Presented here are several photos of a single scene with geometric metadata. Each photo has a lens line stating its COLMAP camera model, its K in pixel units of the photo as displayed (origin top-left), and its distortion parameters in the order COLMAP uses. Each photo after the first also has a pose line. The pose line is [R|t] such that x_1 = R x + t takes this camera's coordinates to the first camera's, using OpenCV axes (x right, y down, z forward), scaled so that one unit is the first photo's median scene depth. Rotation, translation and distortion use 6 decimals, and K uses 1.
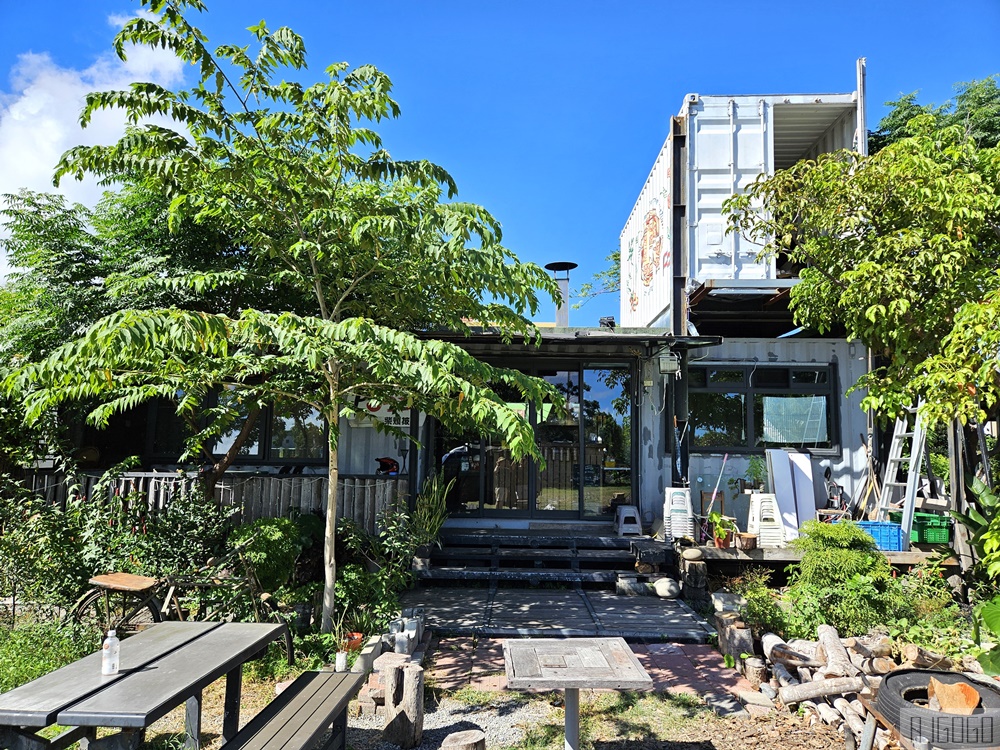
lens RADIAL K [[829.7, 0, 500.0], [0, 829.7, 375.0], [0, 0, 1]] dist [0.010680, -0.009434]
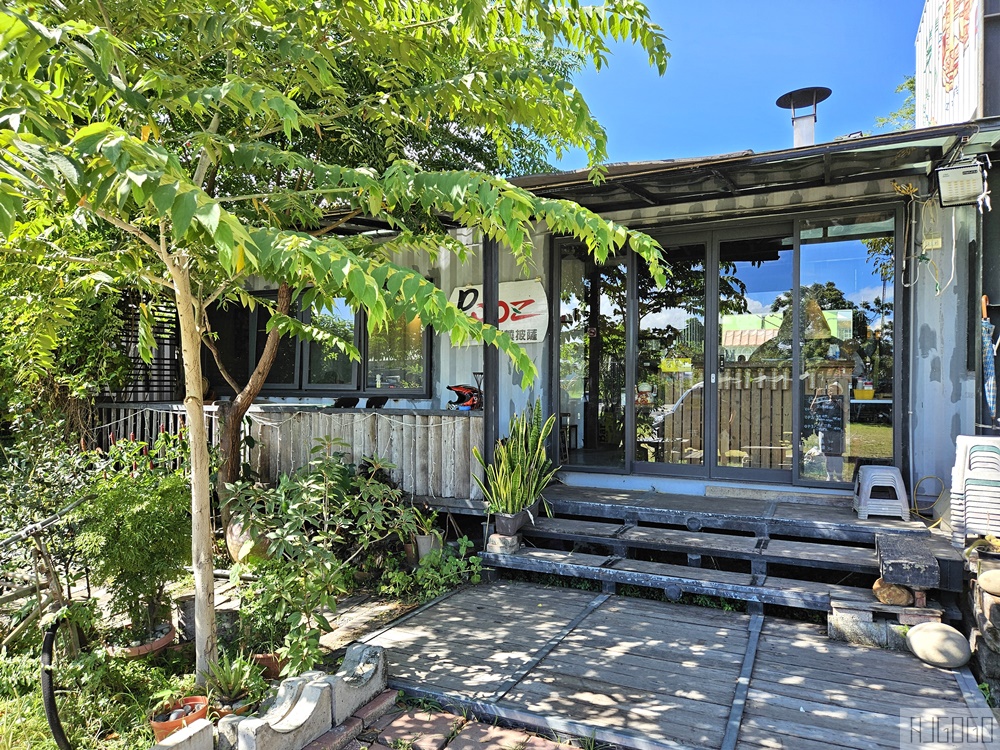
lens RADIAL K [[668.1, 0, 508.4], [0, 668.1, 400.7], [0, 0, 1]] dist [0.019562, -0.030884]
pose [[0.881735, -0.003698, -0.471730, 0.150193], [0.052575, 0.994510, 0.090475, 0.061659], [0.468806, -0.104576, 0.877089, 0.507771]]
